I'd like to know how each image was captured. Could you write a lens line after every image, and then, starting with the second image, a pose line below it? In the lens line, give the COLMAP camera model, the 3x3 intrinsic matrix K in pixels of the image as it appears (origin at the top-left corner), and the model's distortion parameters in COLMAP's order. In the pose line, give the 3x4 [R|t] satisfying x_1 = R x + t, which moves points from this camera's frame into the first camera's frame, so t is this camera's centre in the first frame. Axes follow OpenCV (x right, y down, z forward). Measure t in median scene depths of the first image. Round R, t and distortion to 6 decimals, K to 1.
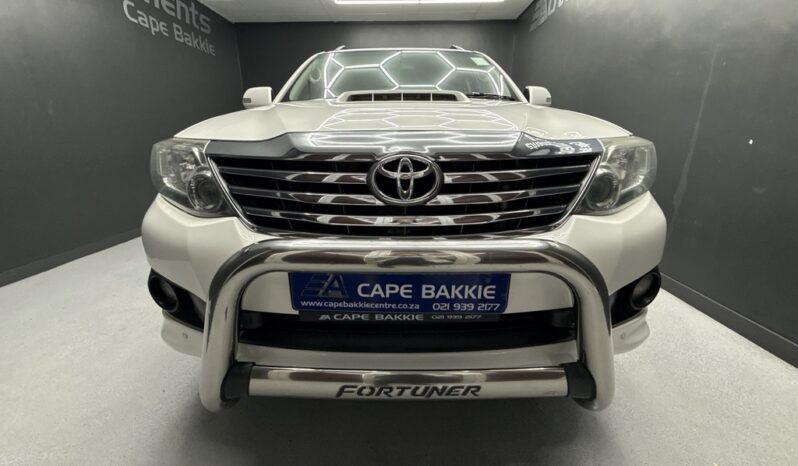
lens RADIAL K [[318.6, 0, 397.5], [0, 318.6, 231.1], [0, 0, 1]] dist [0.000578, -0.000028]
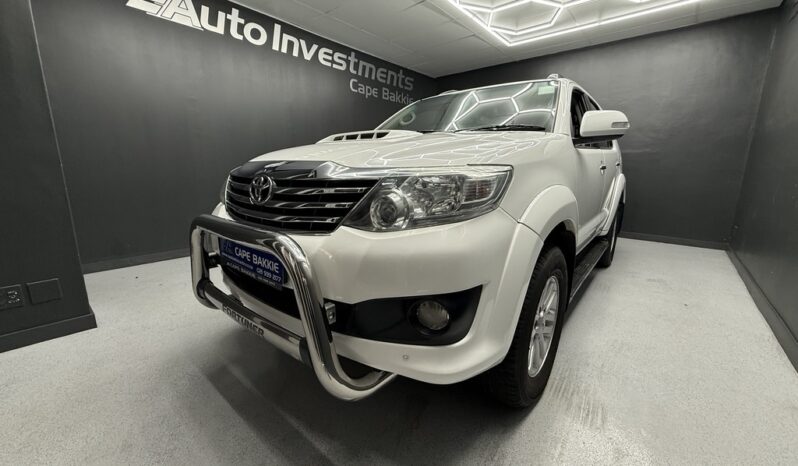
lens RADIAL K [[318.6, 0, 397.5], [0, 318.6, 231.1], [0, 0, 1]] dist [0.000578, -0.000028]
pose [[0.772255, 0.132496, -0.621343, 1.207934], [-0.191617, 0.981043, -0.028958, -0.026155], [0.605727, 0.141423, 0.783003, 0.133545]]
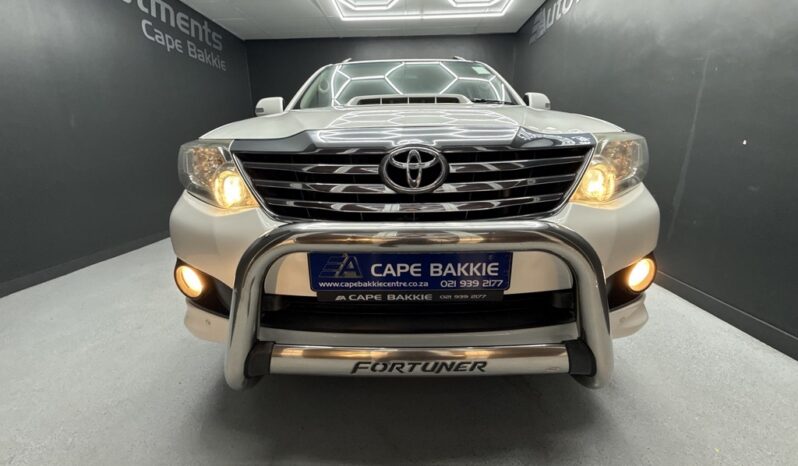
lens RADIAL K [[317.0, 0, 399.0], [0, 317.0, 233.0], [0, 0, 1]] dist [-0.001320, -0.000229]
pose [[0.999899, -0.010455, -0.009646, -0.015099], [0.010170, 0.999524, -0.029123, 0.073236], [0.009946, 0.029022, 0.999529, -0.066125]]
